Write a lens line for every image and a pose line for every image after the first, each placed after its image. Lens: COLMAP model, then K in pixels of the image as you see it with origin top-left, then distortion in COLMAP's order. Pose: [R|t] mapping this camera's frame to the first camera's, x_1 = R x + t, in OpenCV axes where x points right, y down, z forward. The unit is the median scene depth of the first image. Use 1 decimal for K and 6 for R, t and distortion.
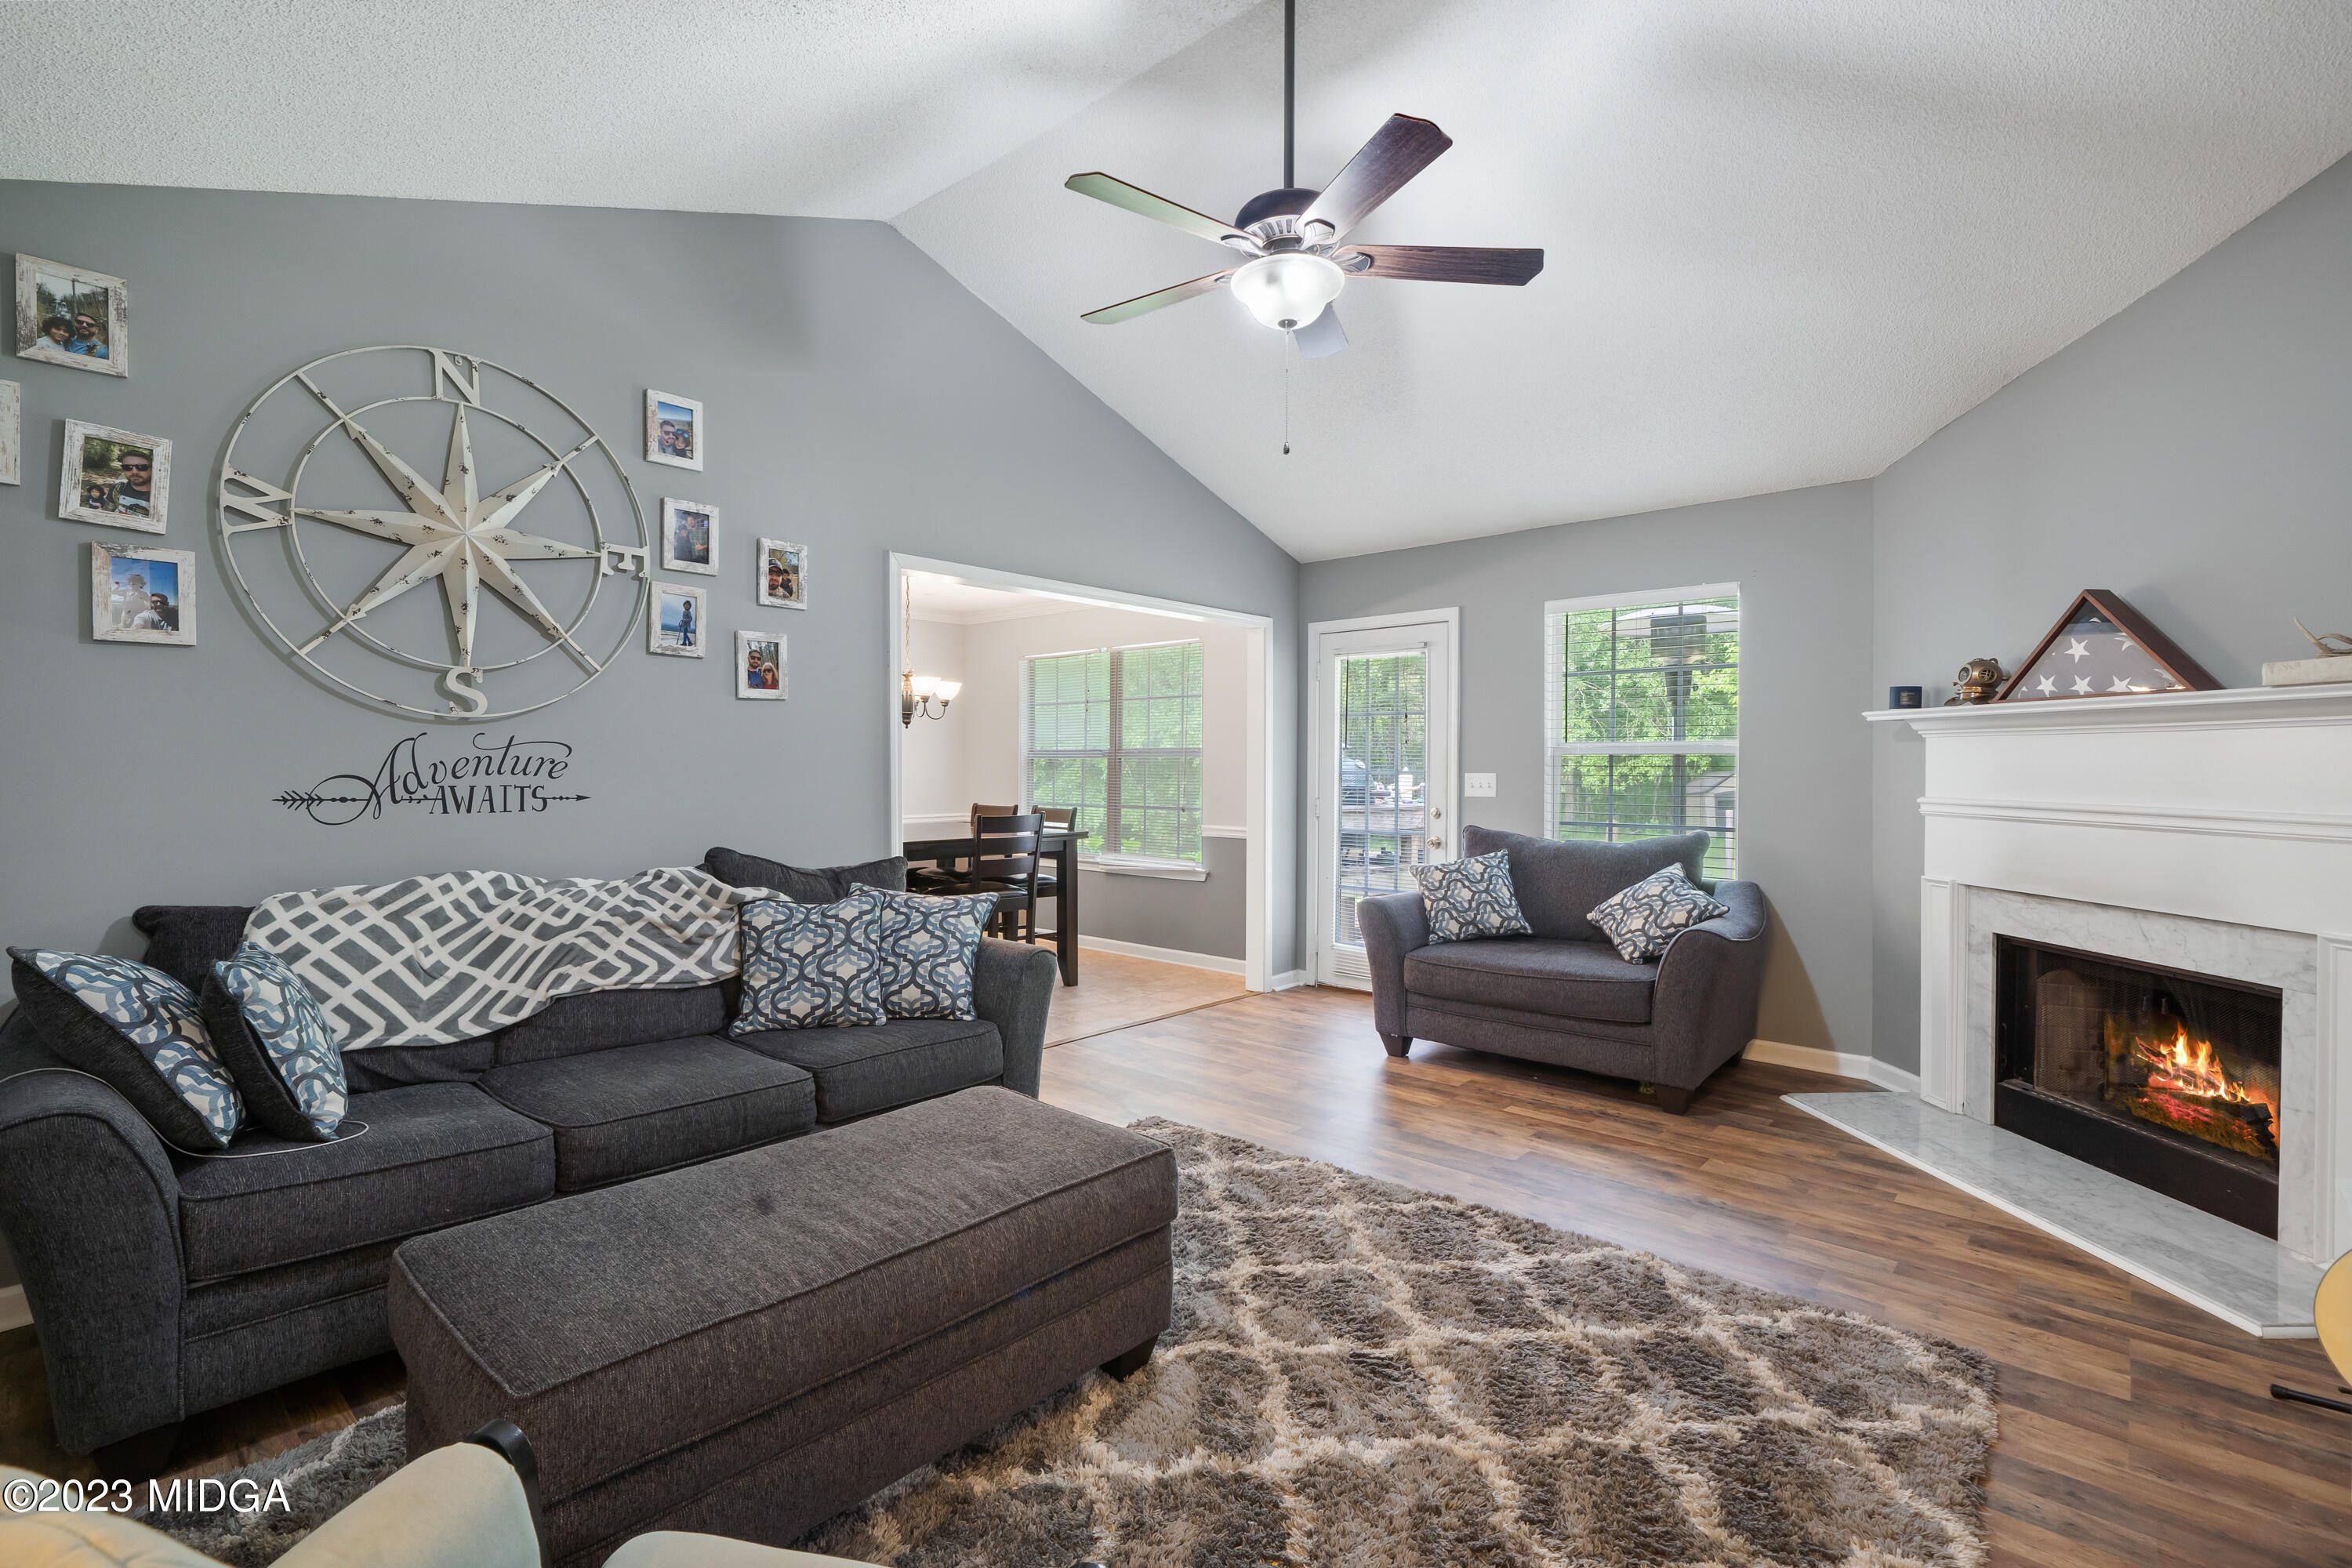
lens RADIAL K [[1025.7, 0, 1176.5], [0, 1025.7, 775.3], [0, 0, 1]] dist [0.001777, 0.000573]
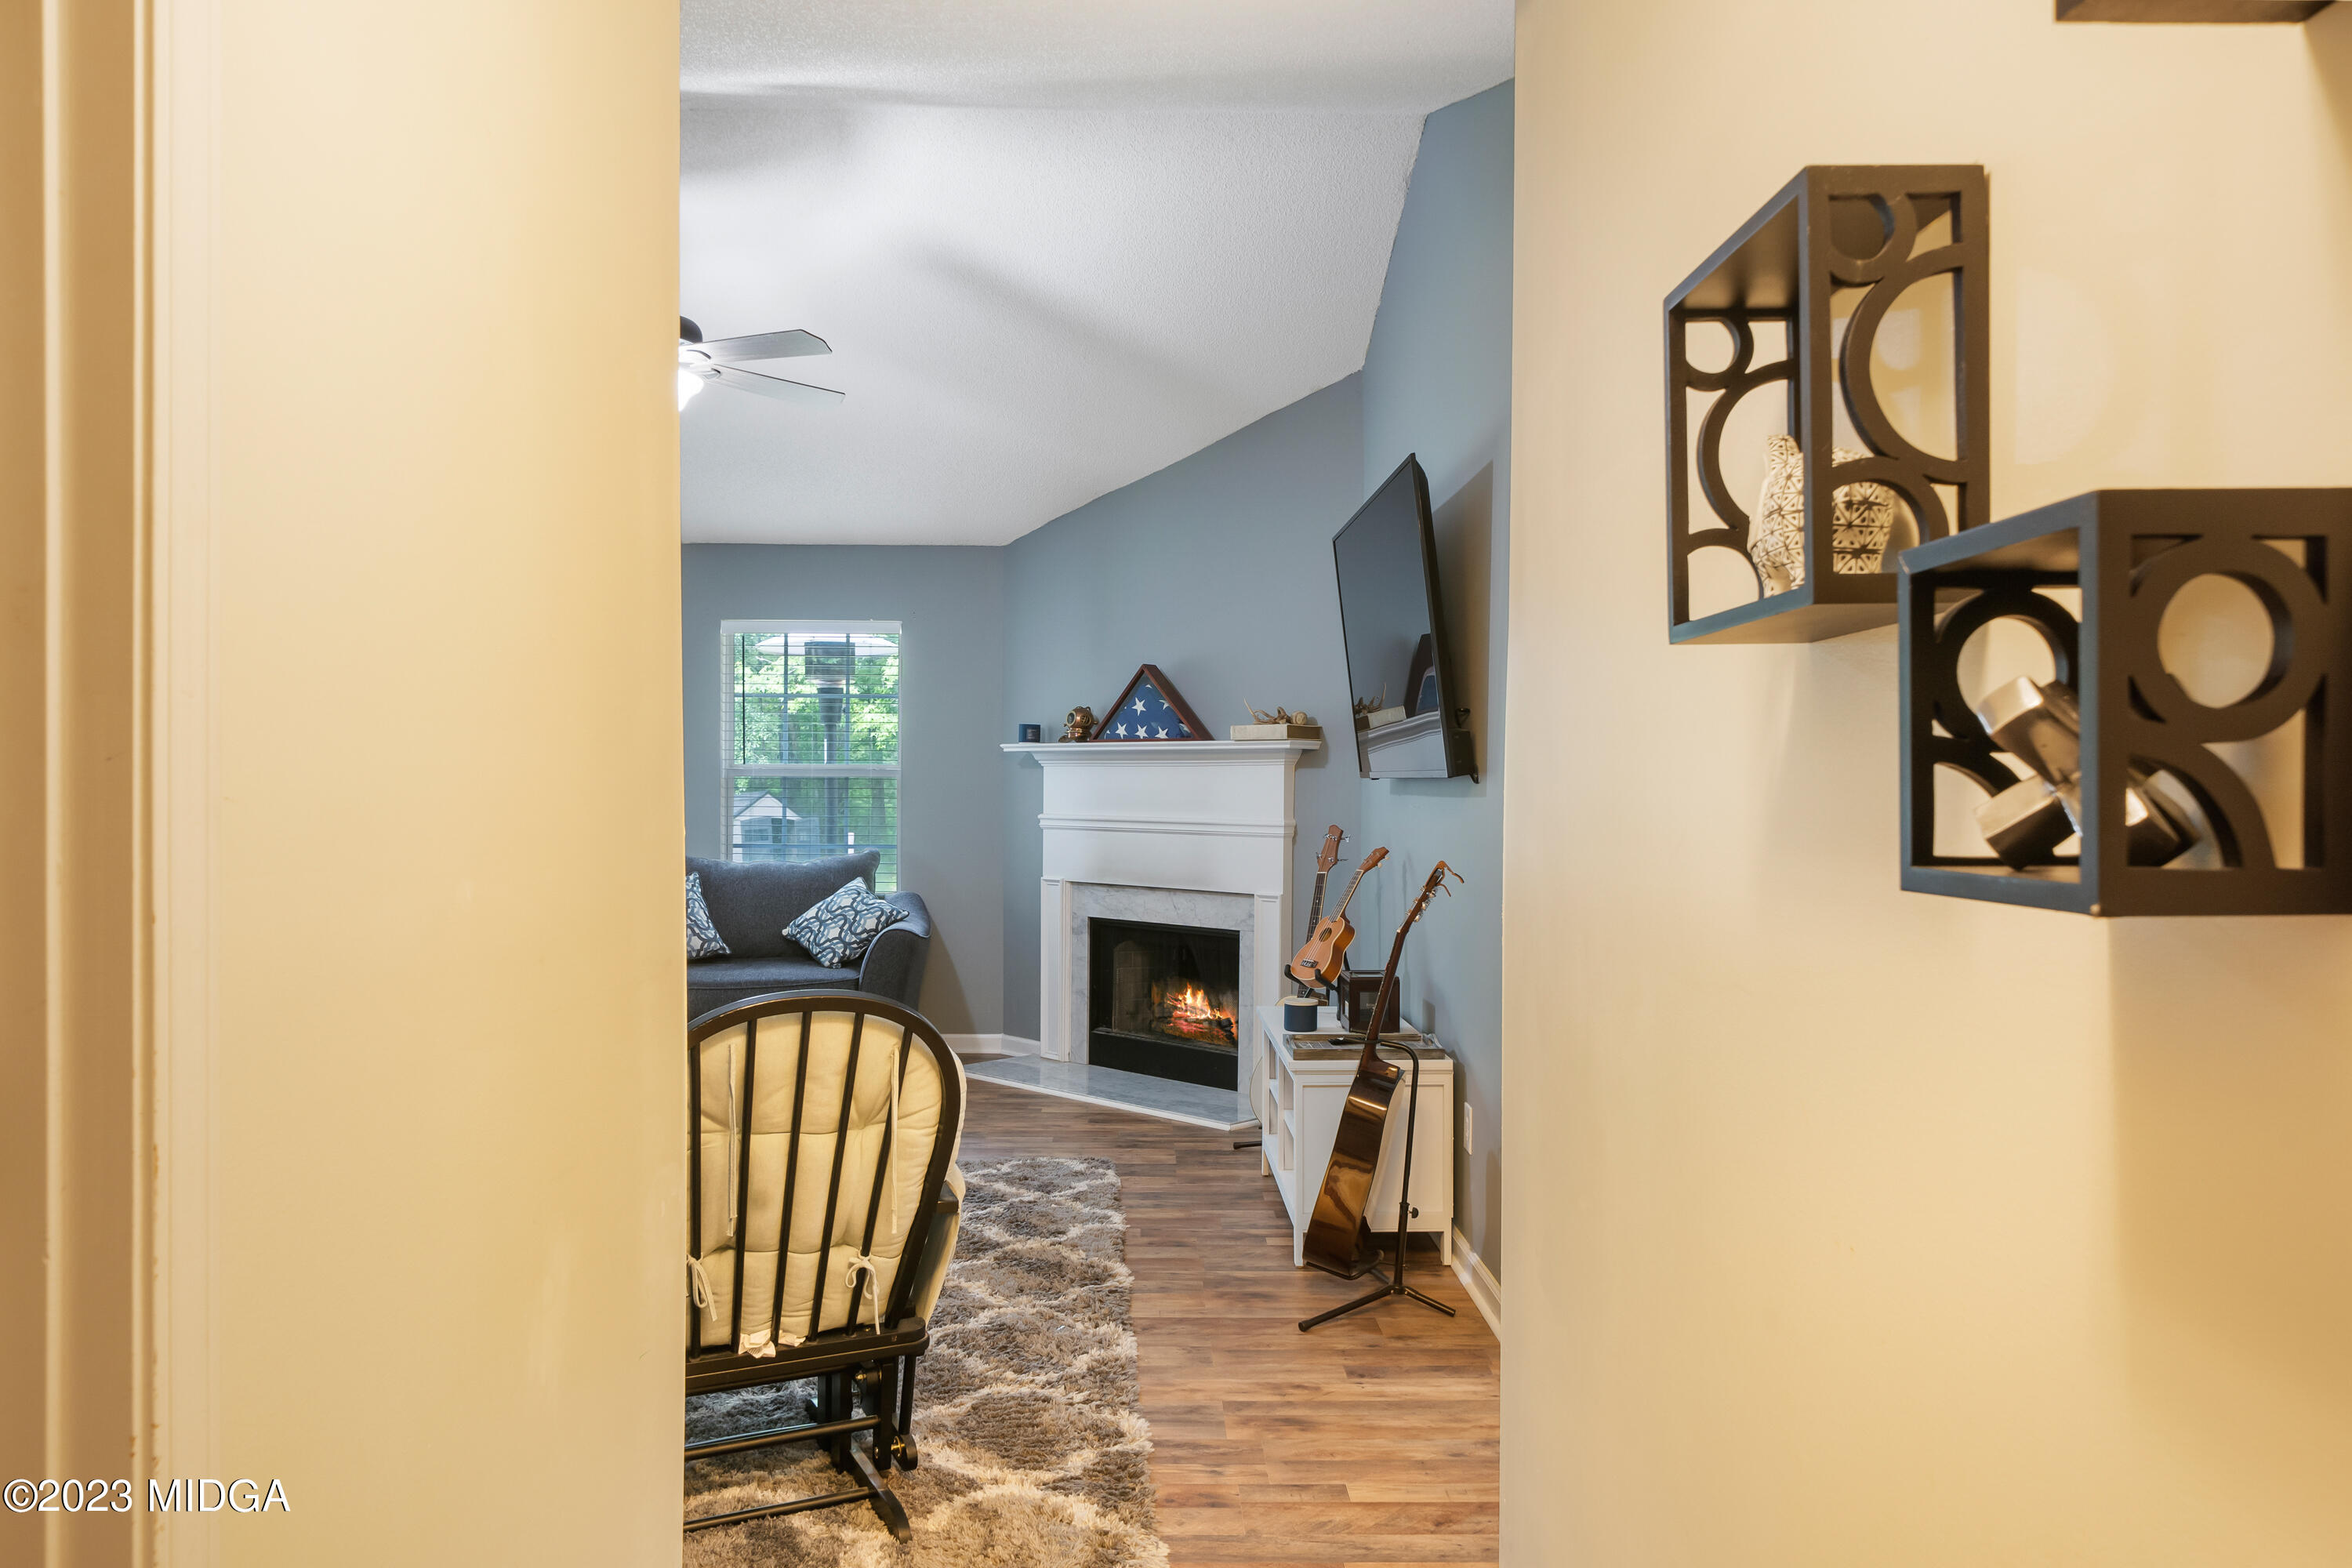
lens RADIAL K [[1631.1, 0, 1176.0], [0, 1631.1, 784.0], [0, 0, 1]] dist [-0.000051, -0.000014]
pose [[0.710732, 0.009403, 0.703400, -0.585383], [0.000676, 0.999901, -0.014050, 0.013526], [-0.703462, 0.010462, 0.710656, -0.553962]]
